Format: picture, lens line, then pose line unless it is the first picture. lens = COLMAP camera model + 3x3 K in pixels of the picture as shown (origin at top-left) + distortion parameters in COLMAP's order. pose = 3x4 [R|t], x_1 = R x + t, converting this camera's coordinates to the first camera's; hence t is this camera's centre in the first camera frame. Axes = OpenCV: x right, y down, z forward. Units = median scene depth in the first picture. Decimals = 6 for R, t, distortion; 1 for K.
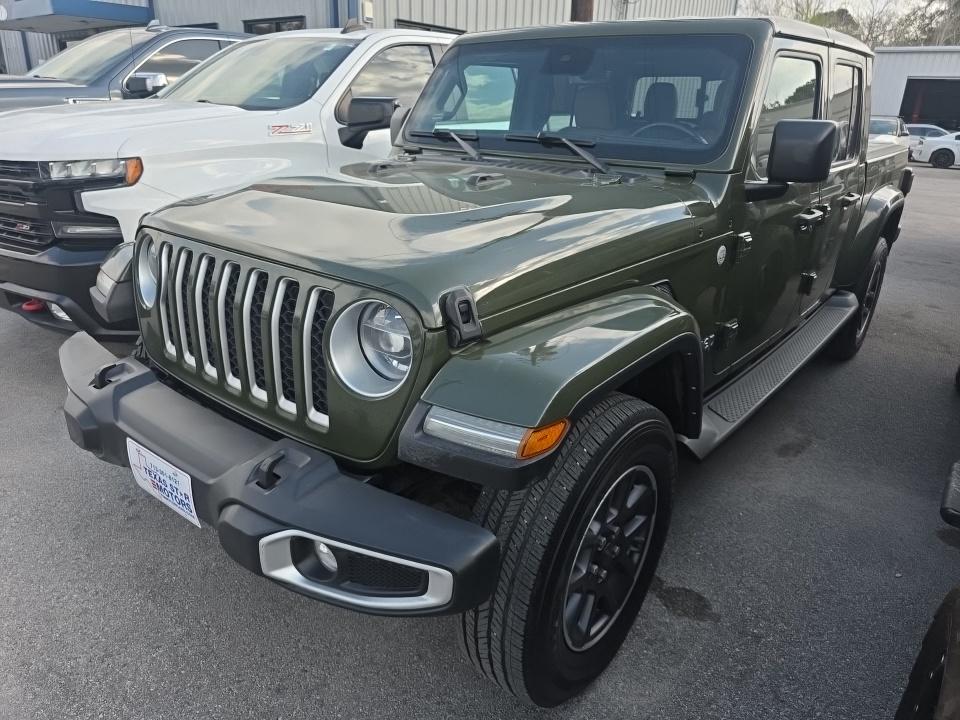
lens RADIAL K [[689.4, 0, 480.0], [0, 689.4, 360.0], [0, 0, 1]] dist [0.067295, -0.087133]
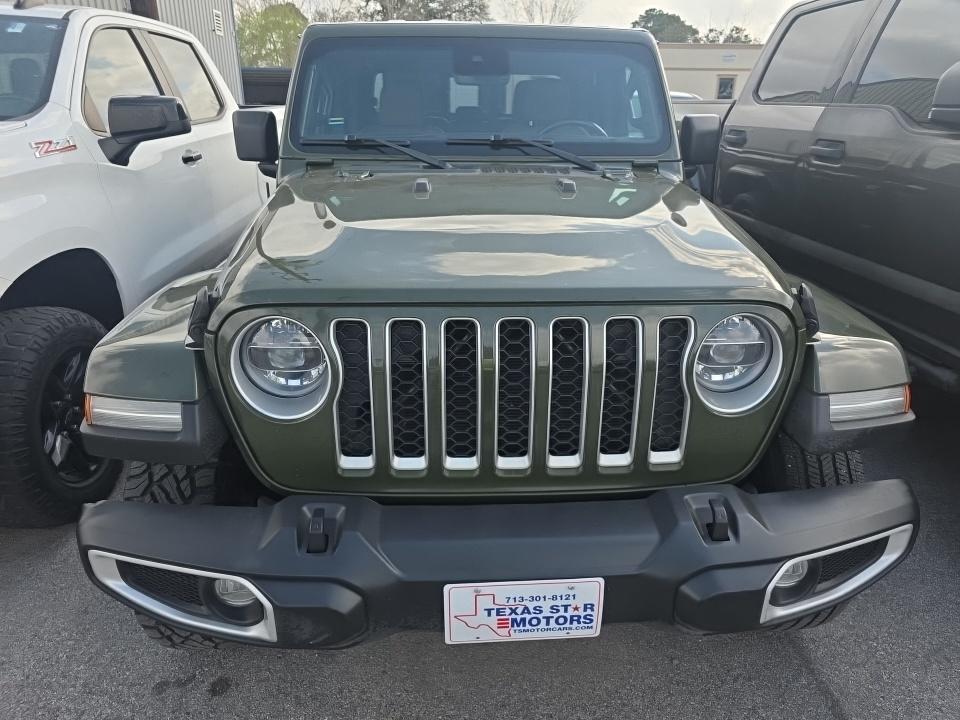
lens RADIAL K [[689.4, 0, 480.0], [0, 689.4, 360.0], [0, 0, 1]] dist [0.067295, -0.087133]
pose [[0.728023, -0.253965, 0.636776, -0.439019], [0.244721, 0.963929, 0.104655, -0.088801], [-0.640386, 0.079641, 0.763913, 0.199743]]
